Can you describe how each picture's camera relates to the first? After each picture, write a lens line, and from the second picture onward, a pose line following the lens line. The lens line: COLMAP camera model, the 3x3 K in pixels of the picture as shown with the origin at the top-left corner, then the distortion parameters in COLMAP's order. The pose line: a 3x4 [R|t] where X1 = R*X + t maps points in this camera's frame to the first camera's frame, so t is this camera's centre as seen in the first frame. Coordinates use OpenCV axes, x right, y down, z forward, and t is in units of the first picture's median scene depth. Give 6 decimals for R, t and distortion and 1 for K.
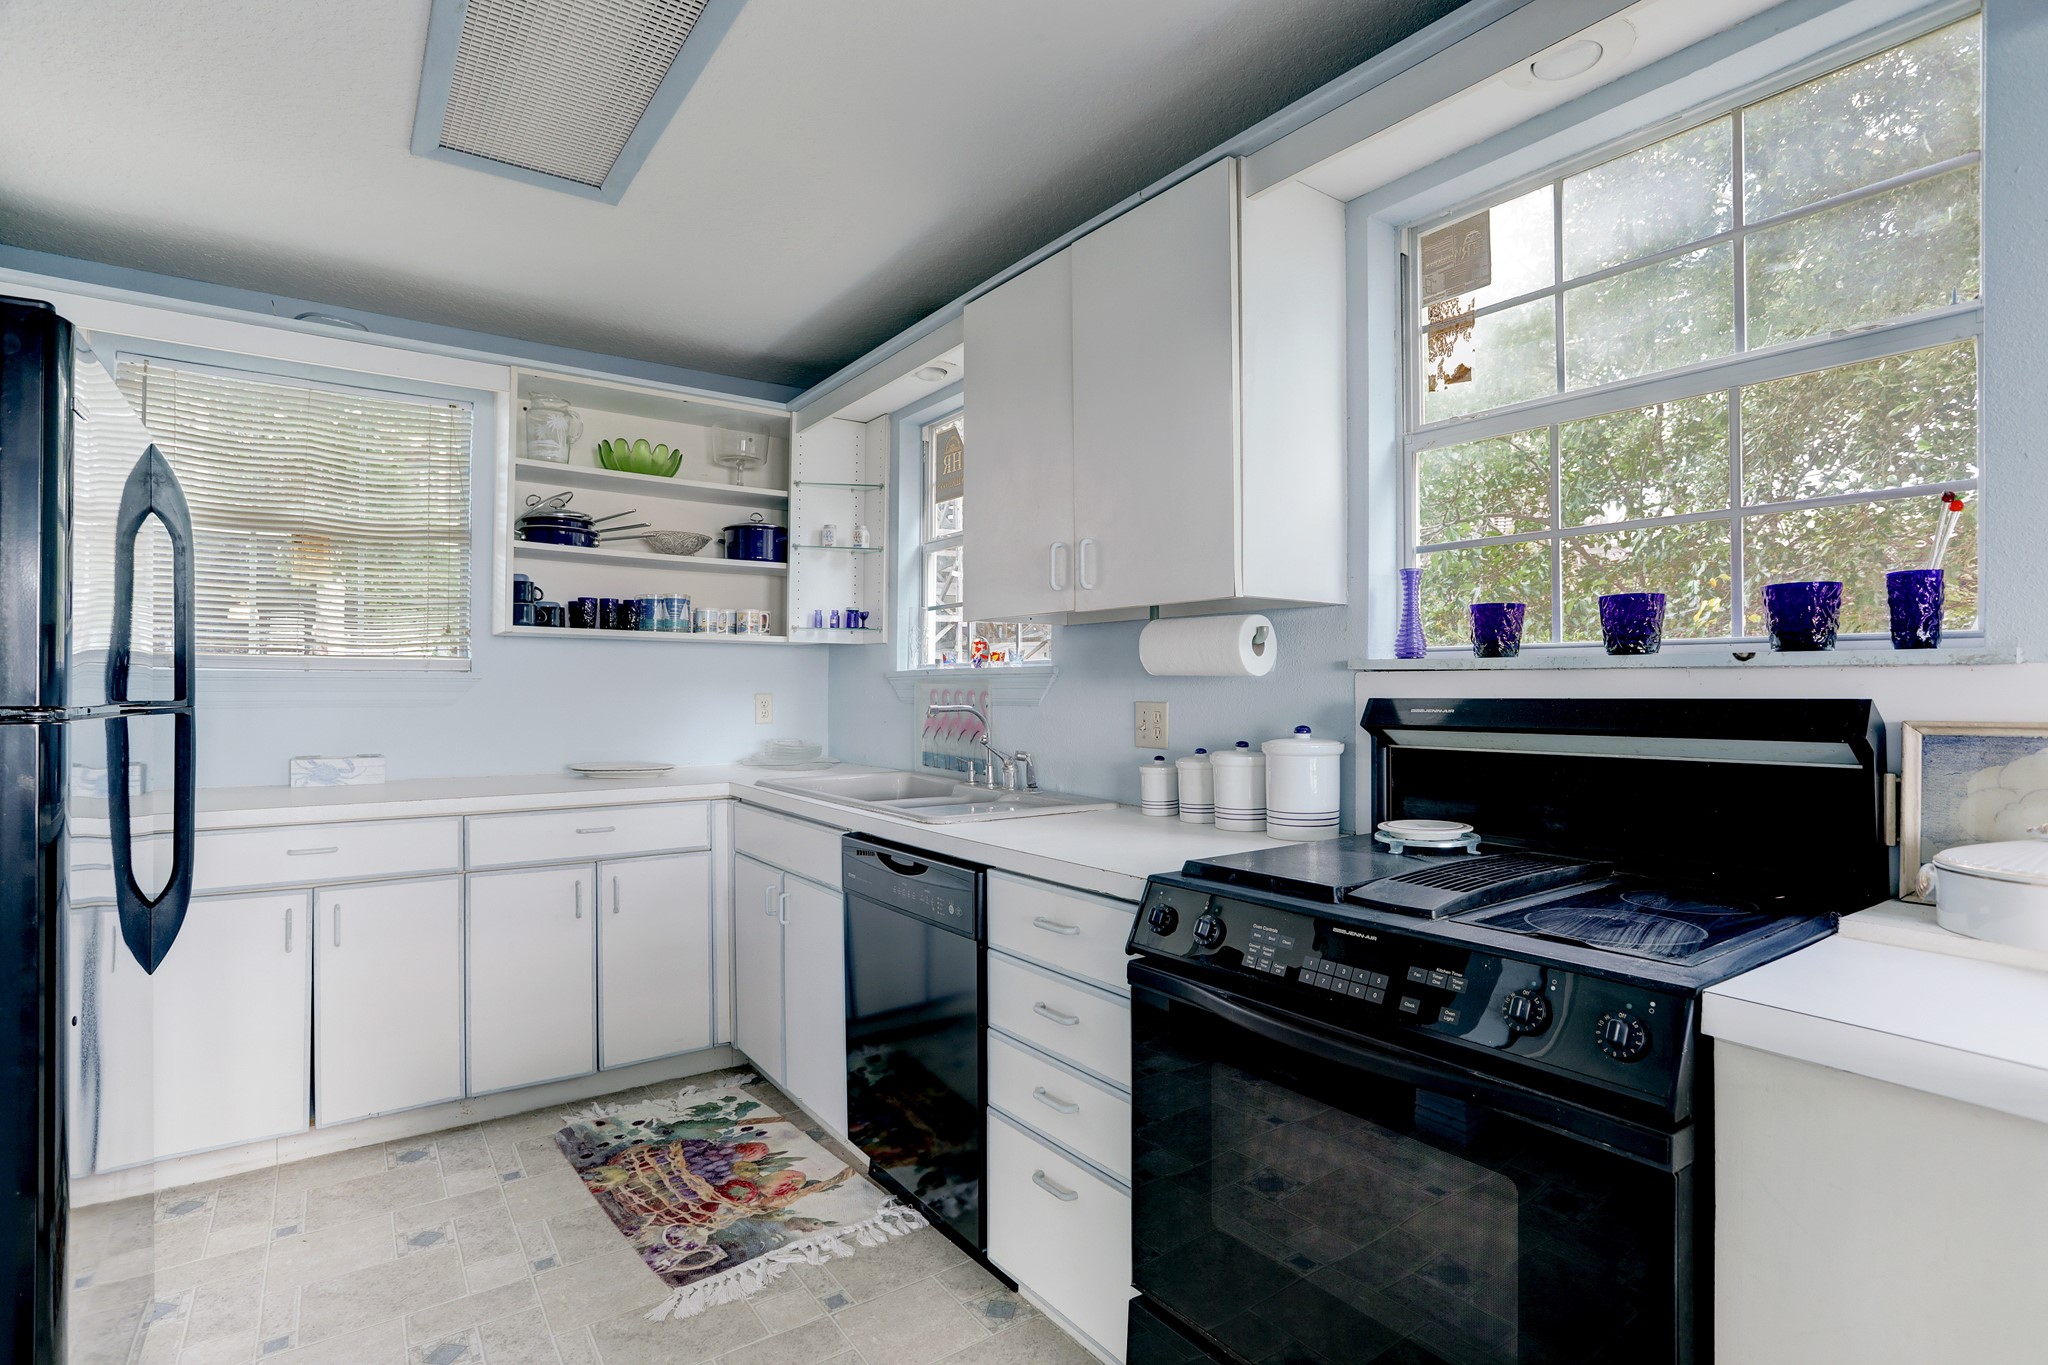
lens RADIAL K [[1007.4, 0, 1016.7], [0, 1007.4, 676.0], [0, 0, 1]] dist [-0.046071, 0.019685]
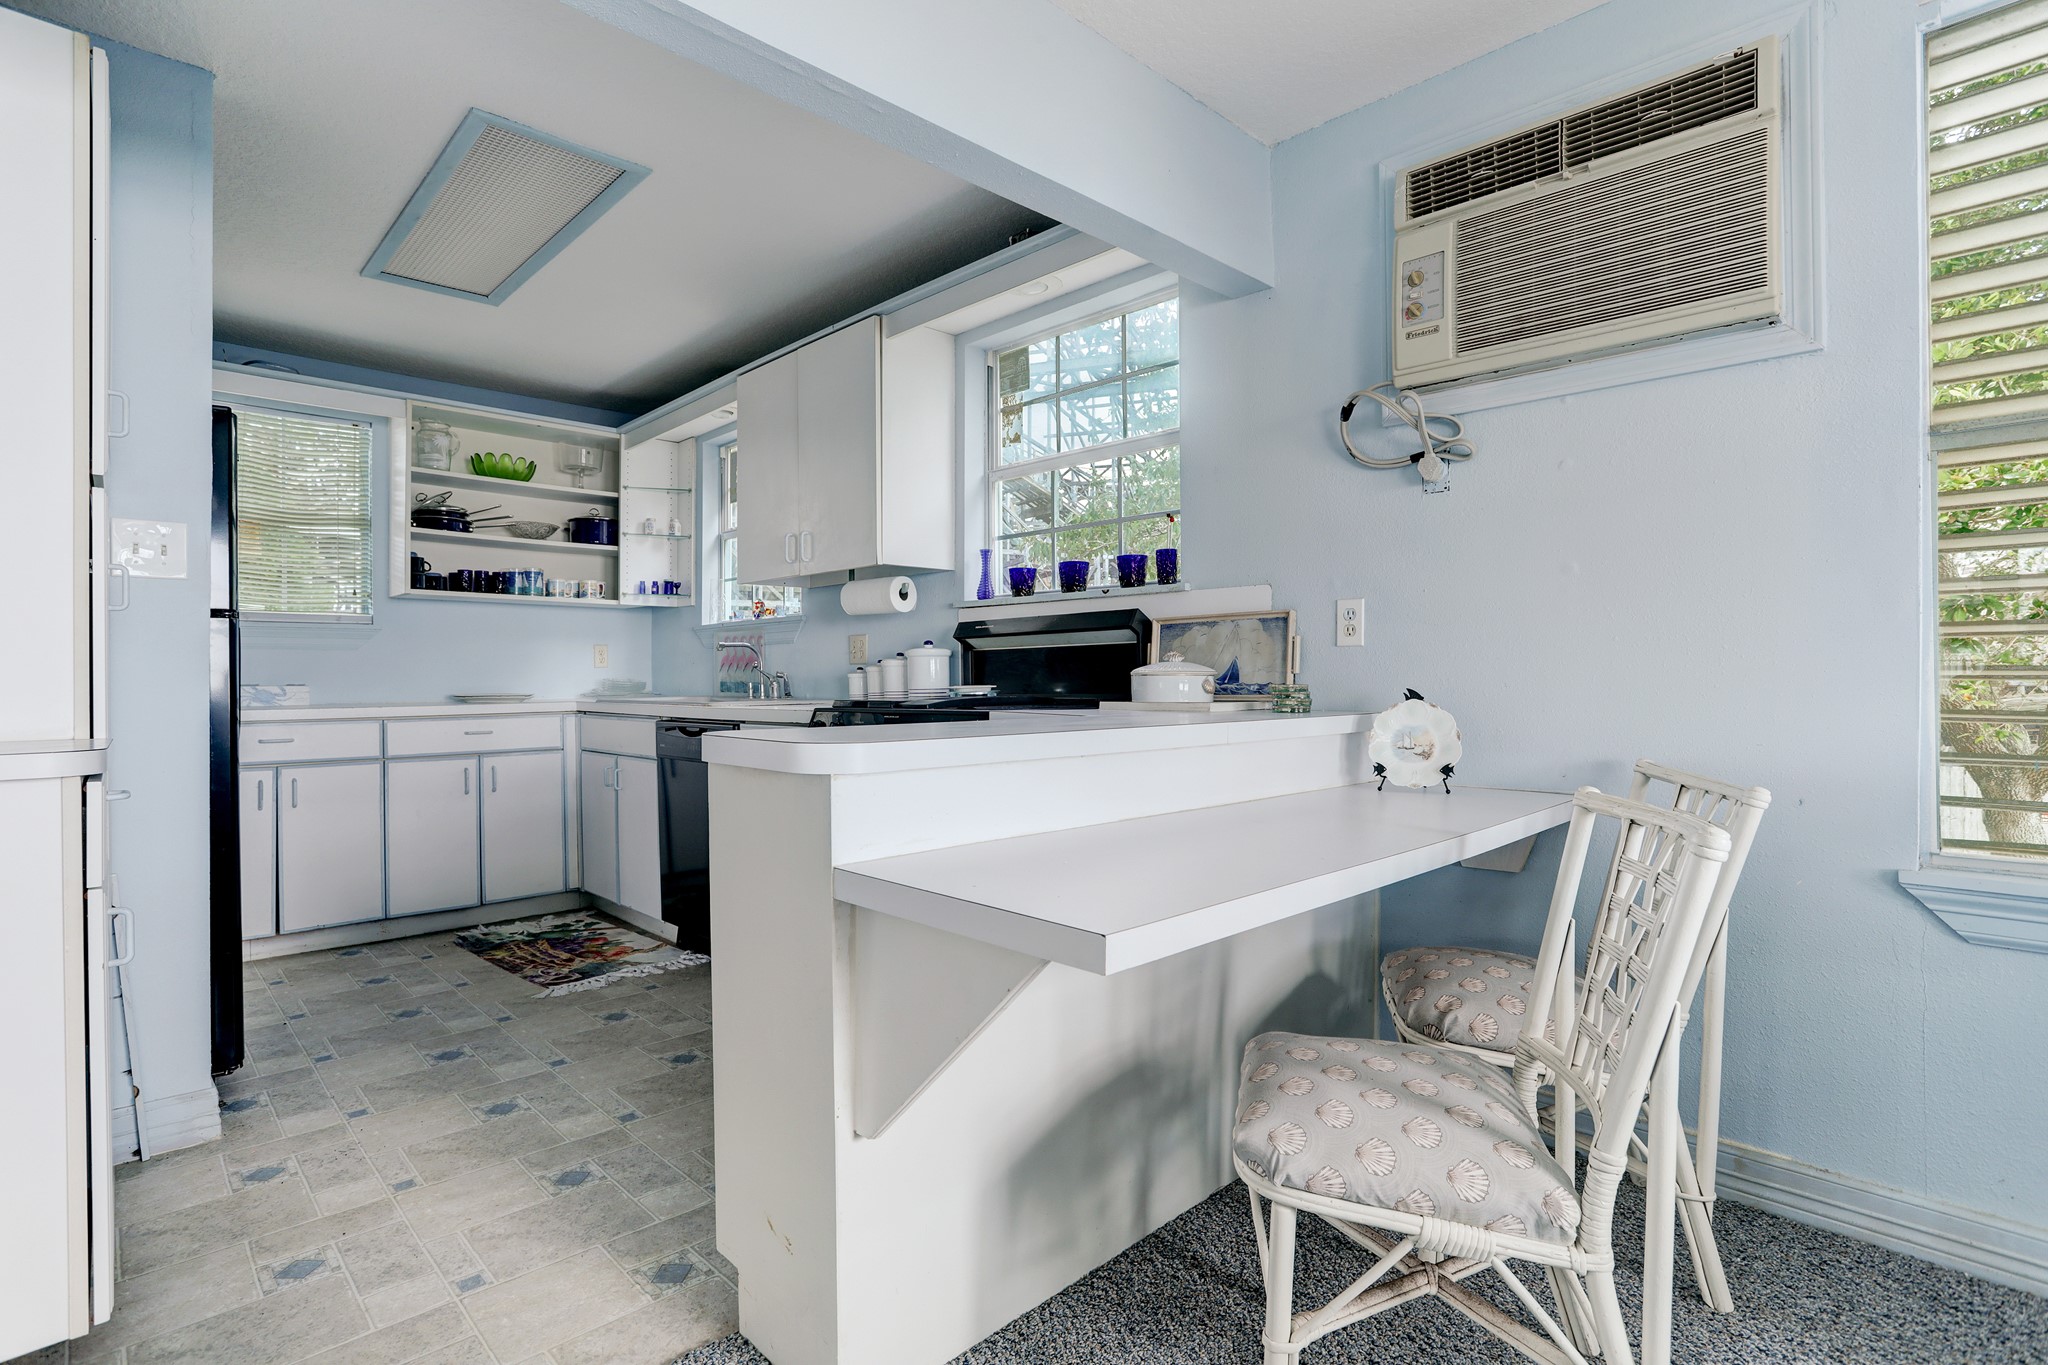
lens RADIAL K [[1007.4, 0, 1016.7], [0, 1007.4, 676.0], [0, 0, 1]] dist [-0.046071, 0.019685]
pose [[0.988572, -0.008281, 0.150521, 0.113975], [0.007063, 0.999938, 0.008622, 0.063661], [-0.150583, -0.007460, 0.988569, -0.481385]]
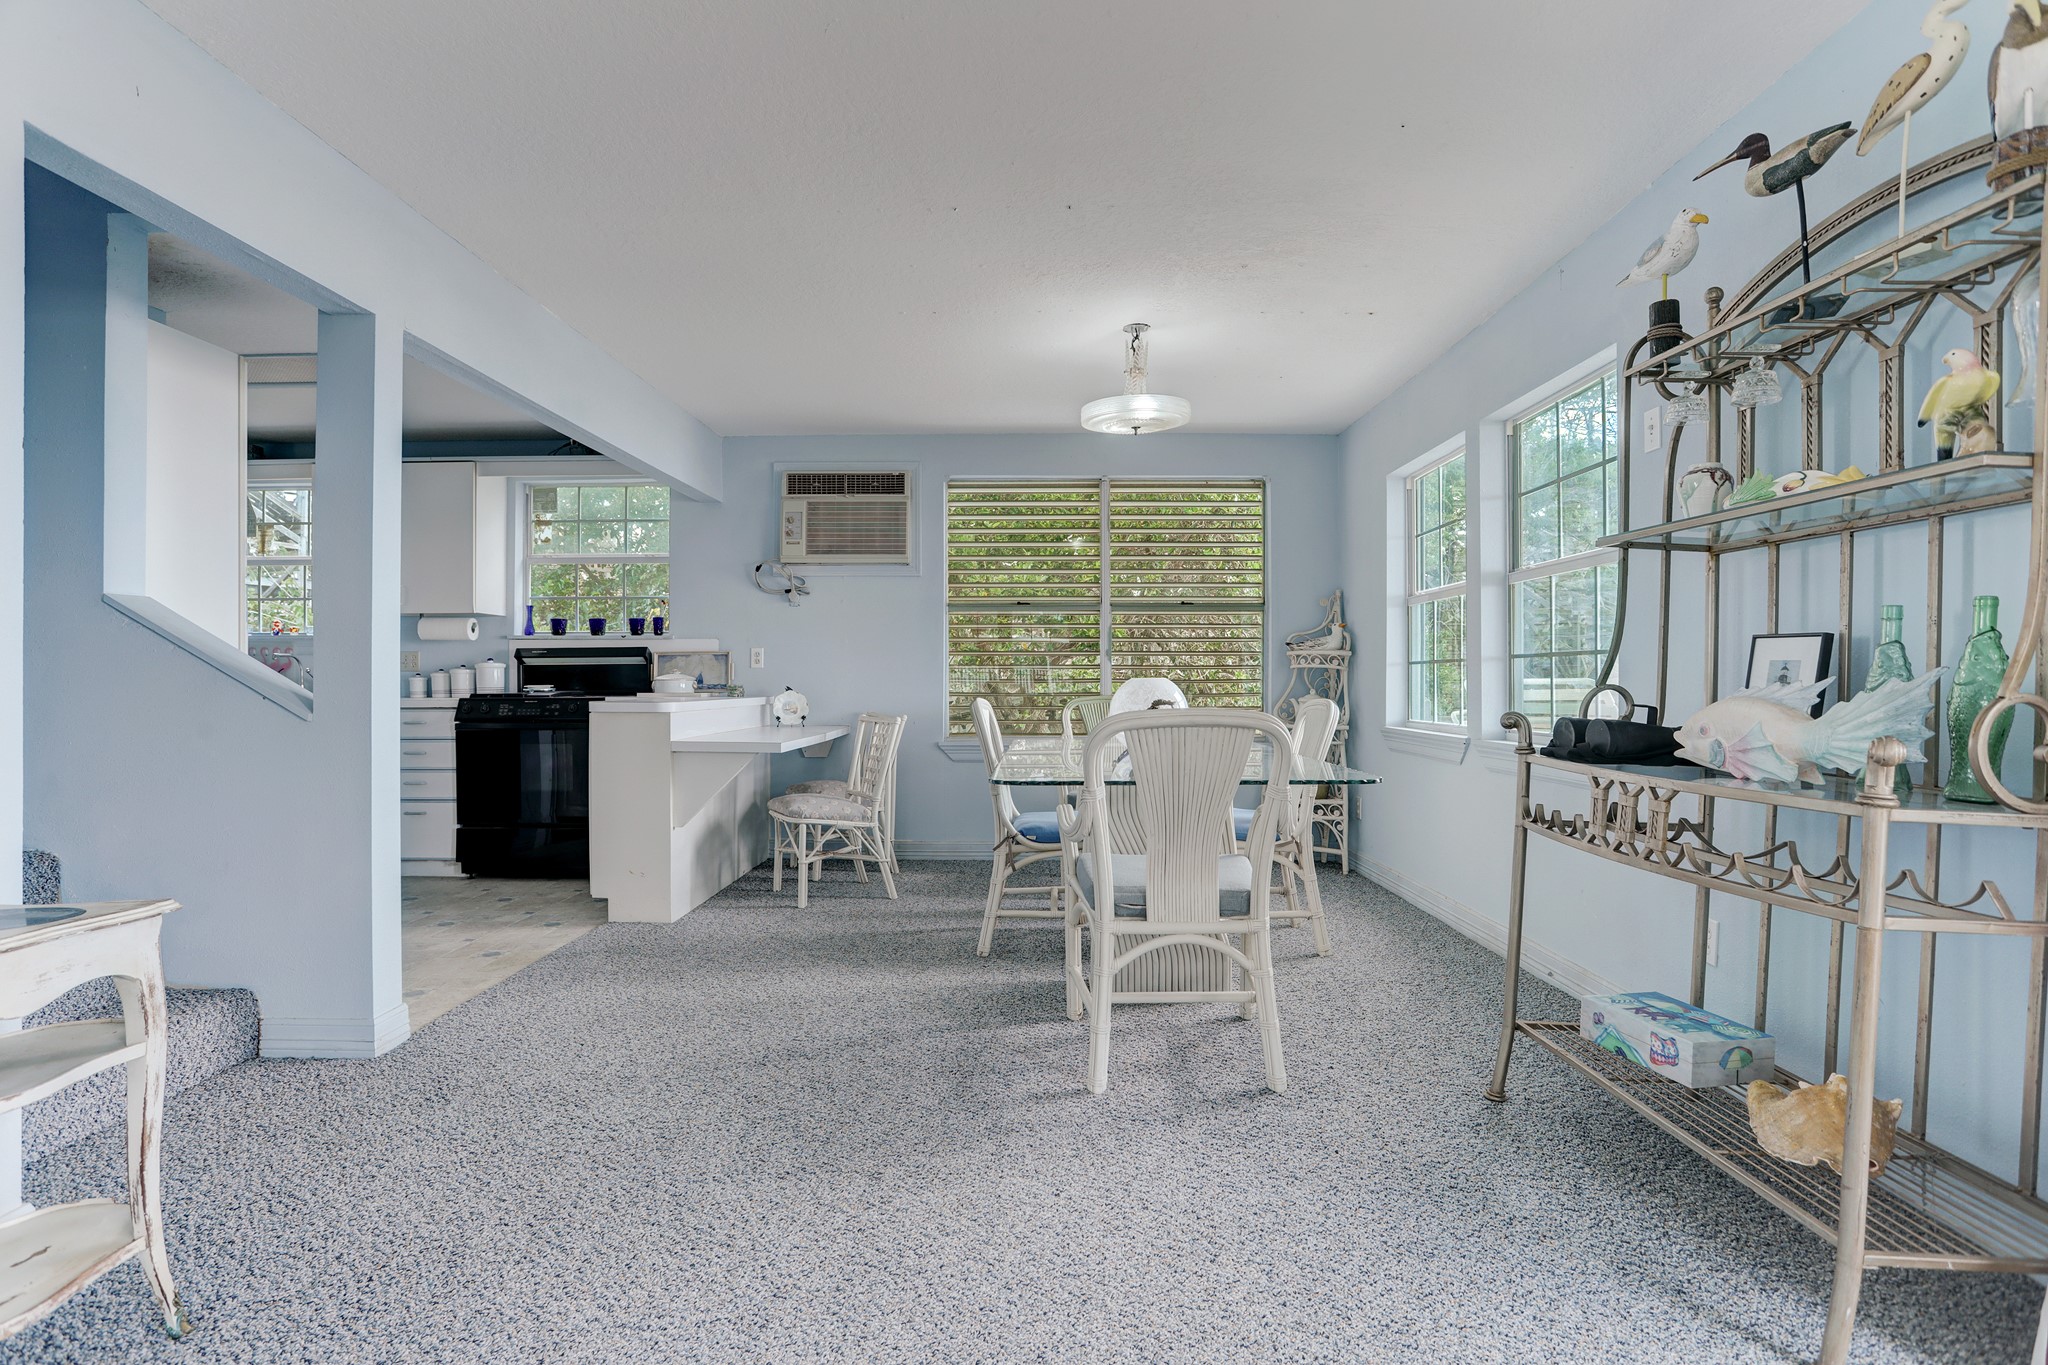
lens RADIAL K [[1007.4, 0, 1016.7], [0, 1007.4, 676.0], [0, 0, 1]] dist [-0.046071, 0.019685]
pose [[0.599708, 0.000249, 0.800219, -0.705561], [-0.004529, 0.999985, 0.003083, 0.055361], [-0.800206, -0.005473, 0.599700, -1.232921]]
